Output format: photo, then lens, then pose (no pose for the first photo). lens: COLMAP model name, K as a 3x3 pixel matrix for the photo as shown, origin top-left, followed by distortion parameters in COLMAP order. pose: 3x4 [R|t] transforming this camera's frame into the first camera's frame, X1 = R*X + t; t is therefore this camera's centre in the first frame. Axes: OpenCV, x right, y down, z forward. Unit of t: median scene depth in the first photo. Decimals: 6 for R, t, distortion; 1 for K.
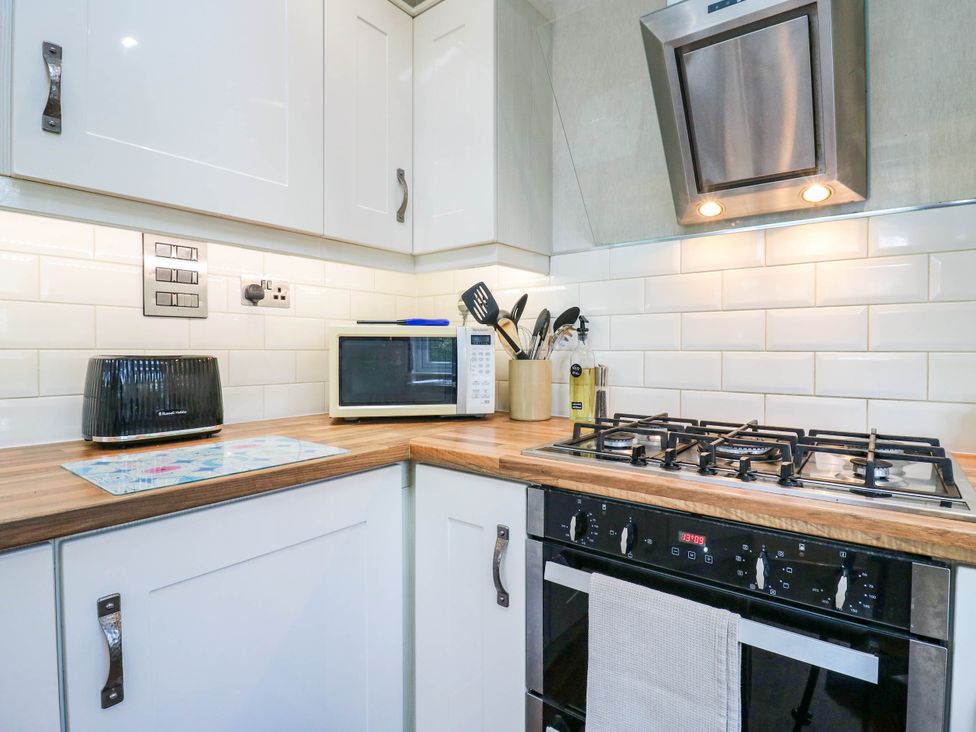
lens RADIAL K [[511.5, 0, 482.9], [0, 511.5, 357.4], [0, 0, 1]] dist [-0.004550, -0.007316]
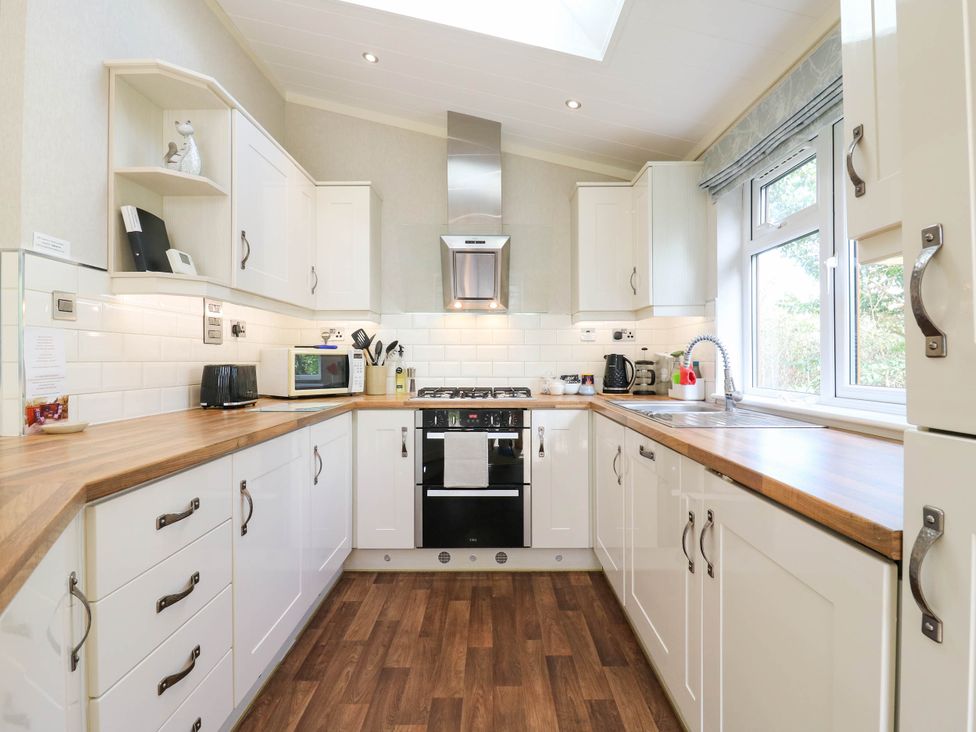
lens RADIAL K [[511.5, 0, 488.6], [0, 511.5, 361.7], [0, 0, 1]] dist [-0.004550, -0.007316]
pose [[0.789694, -0.005532, 0.613476, -0.977124], [0.012770, 0.999891, -0.007421, 0.011511], [-0.613368, 0.013694, 0.789679, -1.078900]]
